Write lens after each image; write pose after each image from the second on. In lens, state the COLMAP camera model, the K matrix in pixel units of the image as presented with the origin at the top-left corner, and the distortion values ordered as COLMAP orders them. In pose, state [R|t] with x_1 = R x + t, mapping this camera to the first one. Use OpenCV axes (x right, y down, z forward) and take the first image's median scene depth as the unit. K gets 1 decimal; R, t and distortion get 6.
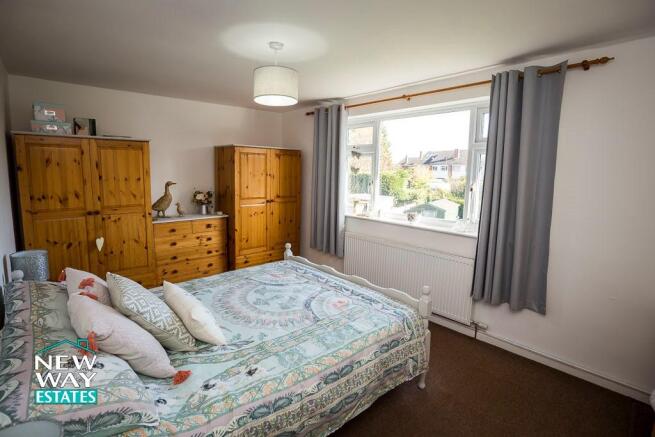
lens RADIAL K [[305.6, 0, 326.6], [0, 305.6, 212.2], [0, 0, 1]] dist [-0.025187, 0.003754]
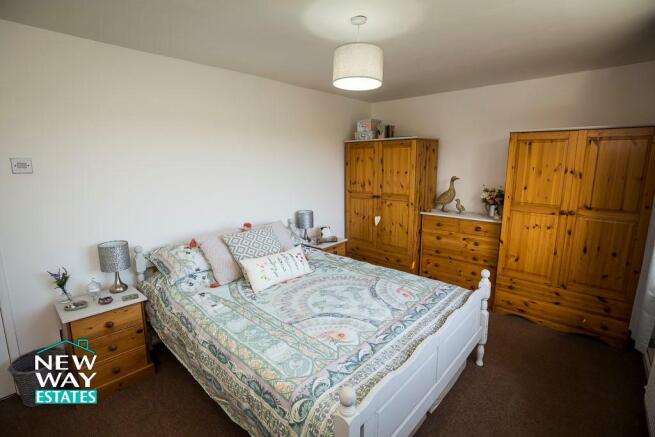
lens RADIAL K [[305.6, 0, 328.1], [0, 305.6, 218.2], [0, 0, 1]] dist [-0.025187, 0.003754]
pose [[0.114584, 0.161617, -0.980179, 0.546281], [-0.133042, 0.980286, 0.146082, -0.073418], [0.984464, 0.113666, 0.133827, 0.613207]]
